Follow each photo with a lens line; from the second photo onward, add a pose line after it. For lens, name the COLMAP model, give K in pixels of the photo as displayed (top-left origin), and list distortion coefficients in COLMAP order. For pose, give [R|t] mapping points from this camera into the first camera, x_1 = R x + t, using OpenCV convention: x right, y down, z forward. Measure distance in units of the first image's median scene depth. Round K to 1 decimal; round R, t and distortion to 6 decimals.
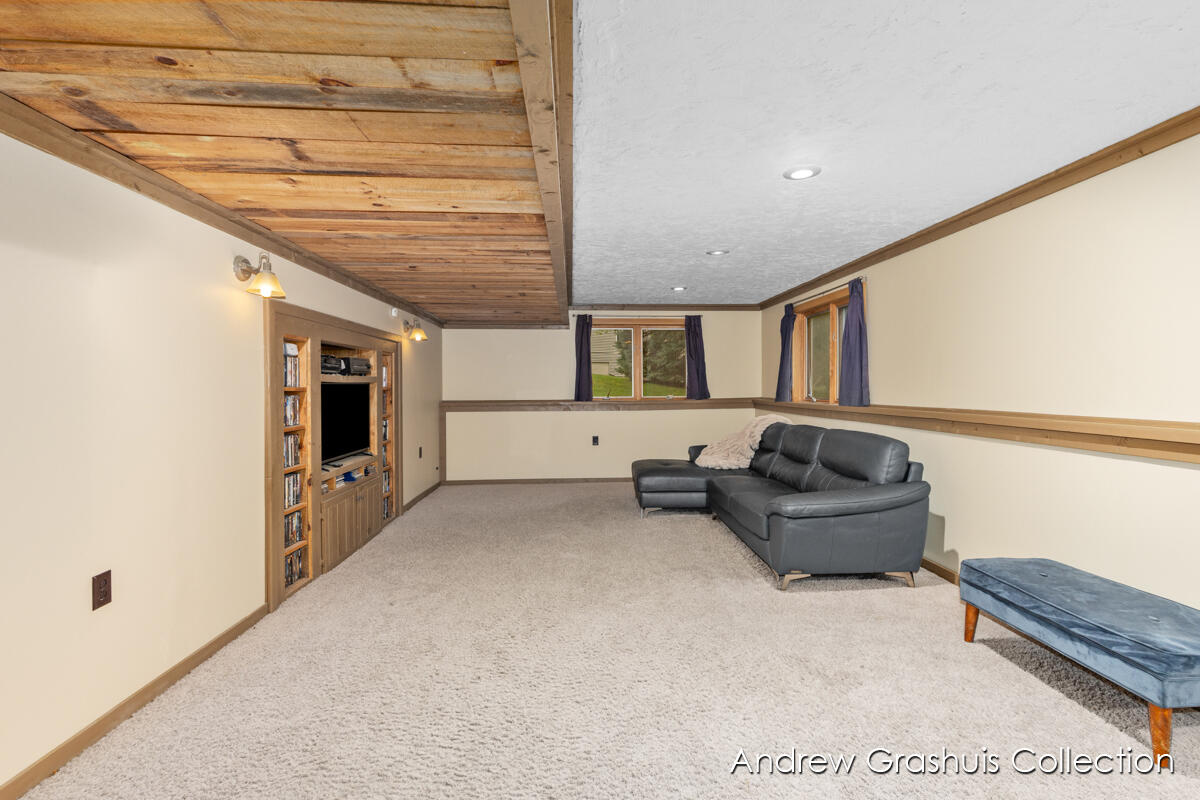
lens RADIAL K [[541.1, 0, 600.5], [0, 541.1, 386.1], [0, 0, 1]] dist [0.003337, -0.000098]
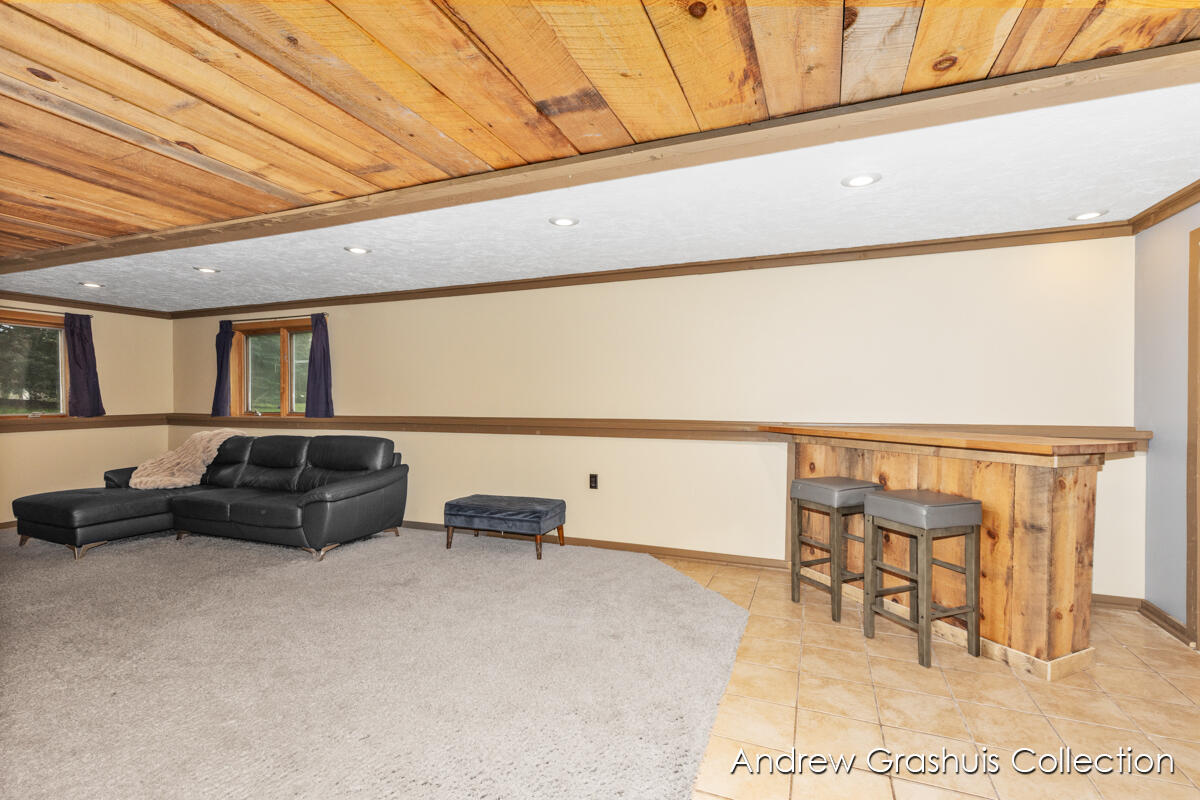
lens RADIAL K [[536.1, 0, 605.7], [0, 536.1, 401.4], [0, 0, 1]] dist [0.001742, -0.000046]
pose [[0.425693, 0.000911, 0.904867, -0.352164], [-0.002640, 0.999996, 0.000236, -0.002102], [-0.904864, -0.002489, 0.425694, -0.101897]]
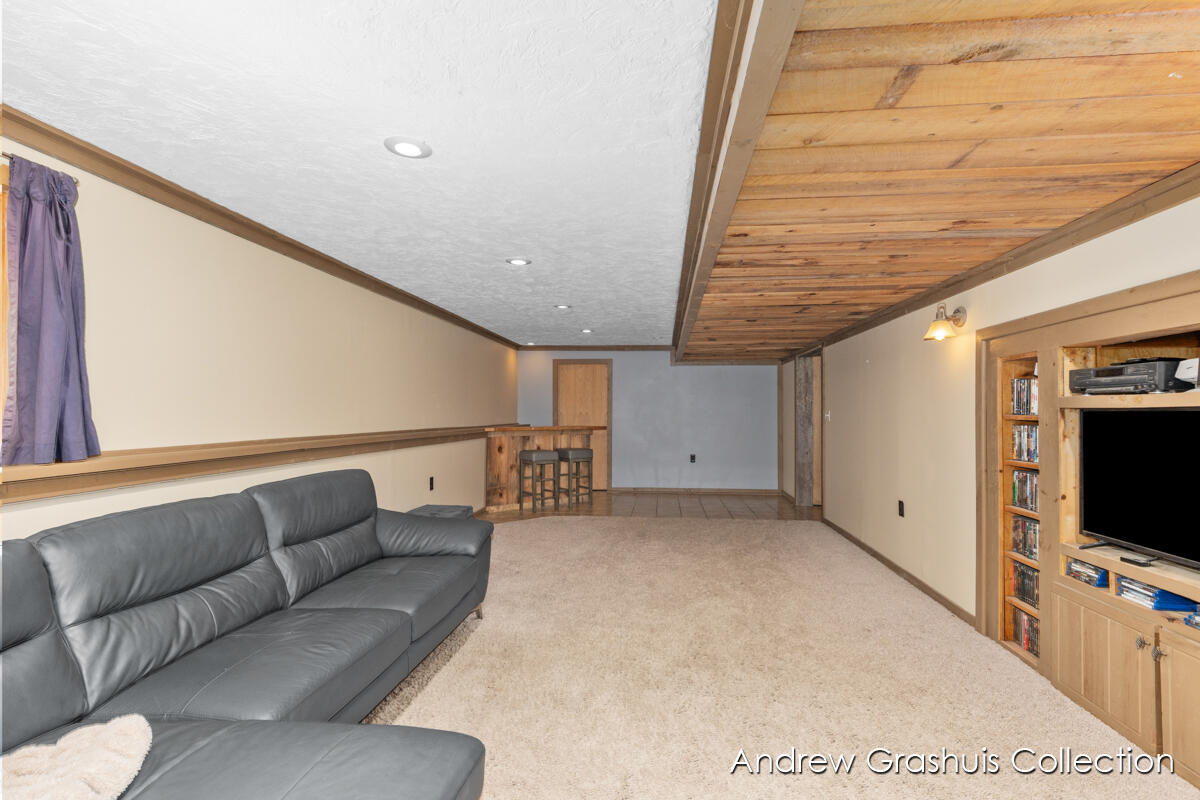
lens RADIAL K [[536.1, 0, 605.7], [0, 536.1, 401.4], [0, 0, 1]] dist [0.001742, -0.000046]
pose [[-0.986724, 0.005036, 0.162325, -0.049262], [0.000684, 0.999639, -0.026853, 0.000957], [-0.162402, -0.026386, -0.986372, 1.544291]]
